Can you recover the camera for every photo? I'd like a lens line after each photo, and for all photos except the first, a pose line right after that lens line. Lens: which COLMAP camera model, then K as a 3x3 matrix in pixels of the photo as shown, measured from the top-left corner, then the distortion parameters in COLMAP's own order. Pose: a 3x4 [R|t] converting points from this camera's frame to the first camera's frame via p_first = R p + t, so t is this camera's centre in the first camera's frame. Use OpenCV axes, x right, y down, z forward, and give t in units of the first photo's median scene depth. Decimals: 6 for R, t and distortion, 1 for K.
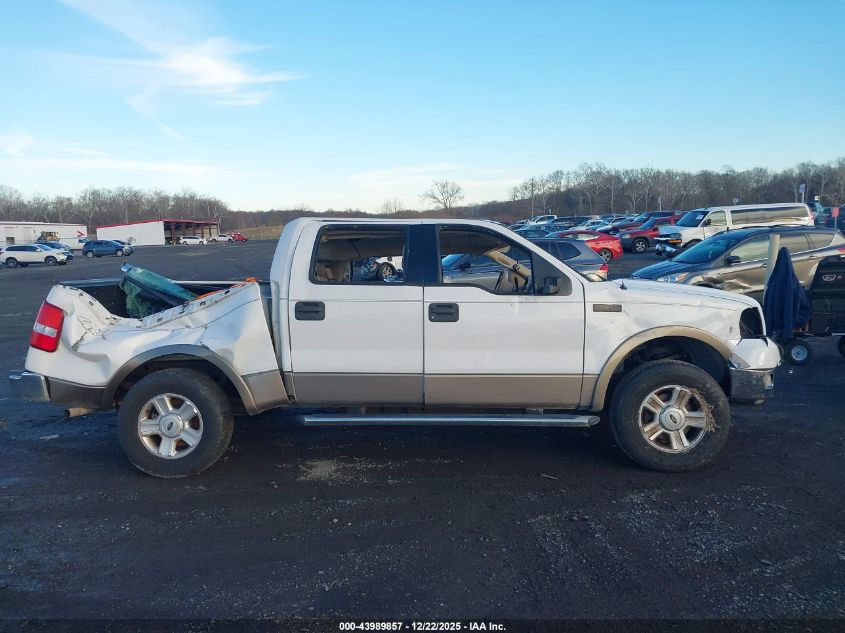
lens RADIAL K [[681.1, 0, 423.8], [0, 681.1, 323.9], [0, 0, 1]] dist [0.023436, -0.015678]
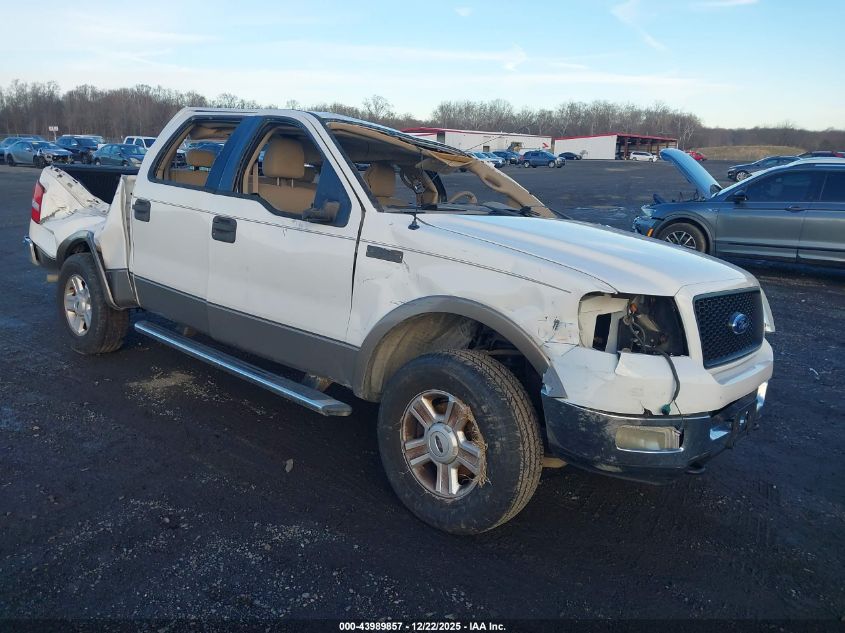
lens RADIAL K [[681.1, 0, 422.5], [0, 681.1, 314.9], [0, 0, 1]] dist [0.023436, -0.015678]
pose [[0.767991, 0.197602, -0.609215, 0.680117], [-0.133625, 0.979717, 0.149325, -0.065782], [0.626366, -0.033274, 0.778819, 0.484149]]
